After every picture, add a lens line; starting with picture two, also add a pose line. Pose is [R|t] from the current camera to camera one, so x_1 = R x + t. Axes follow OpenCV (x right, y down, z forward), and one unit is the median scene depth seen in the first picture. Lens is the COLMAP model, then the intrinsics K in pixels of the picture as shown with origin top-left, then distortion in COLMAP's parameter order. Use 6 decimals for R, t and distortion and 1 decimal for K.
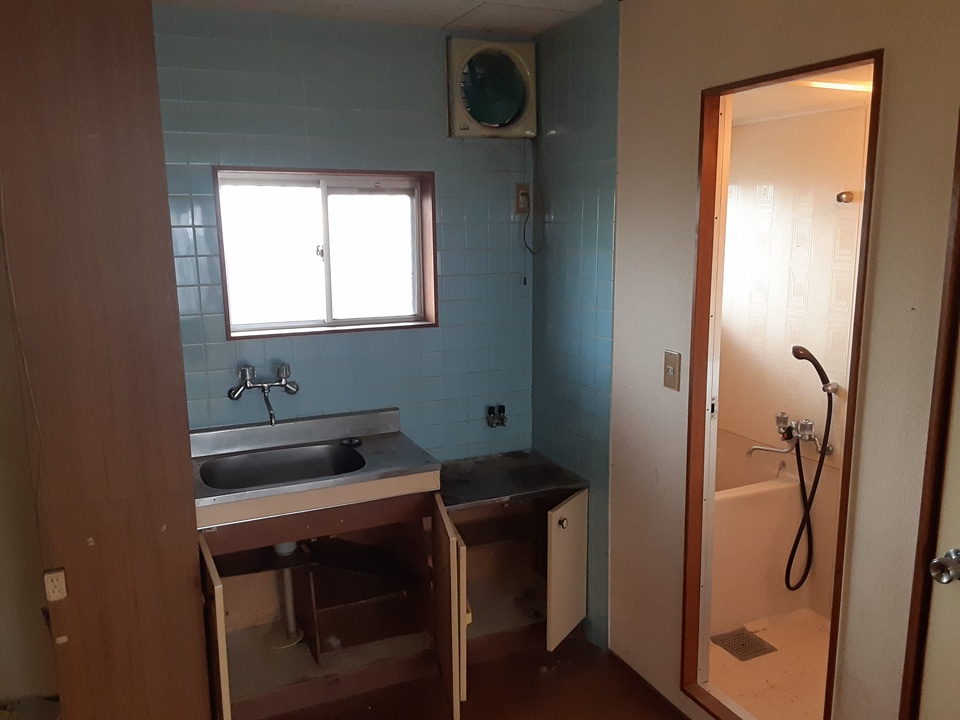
lens RADIAL K [[757.5, 0, 480.0], [0, 757.5, 360.0], [0, 0, 1]] dist [0.110049, -0.187619]
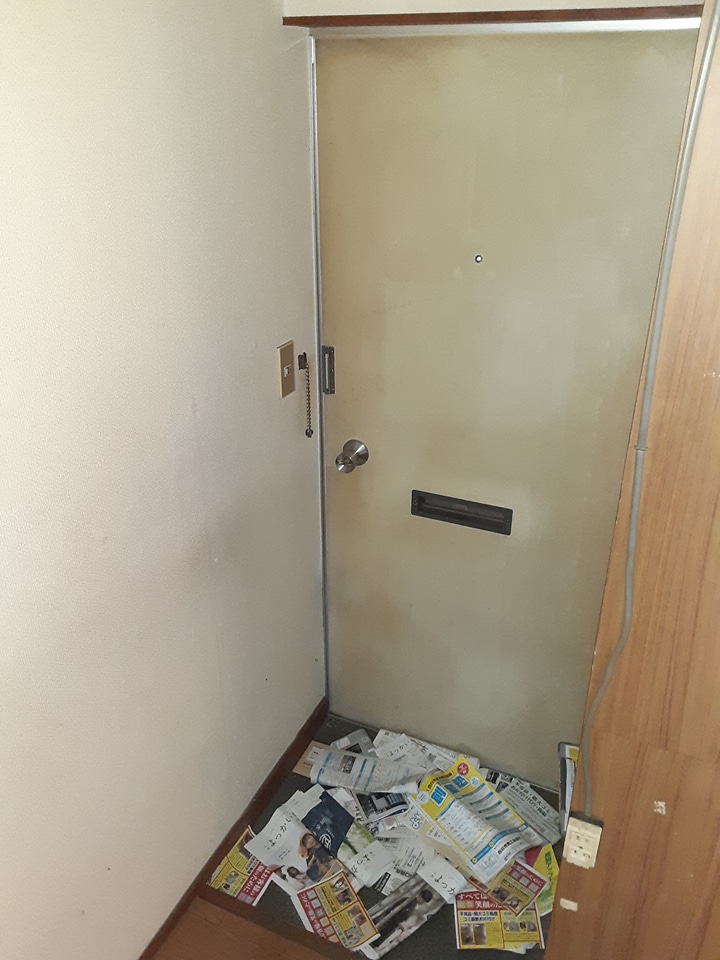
lens RADIAL K [[780.6, 0, 360.0], [0, 780.6, 480.0], [0, 0, 1]] dist [0.124450, -0.203567]
pose [[0.648574, 0.353183, -0.674251, -0.256476], [-0.139995, 0.926069, 0.350426, -0.095876], [0.748167, -0.132885, 0.650068, 0.382422]]
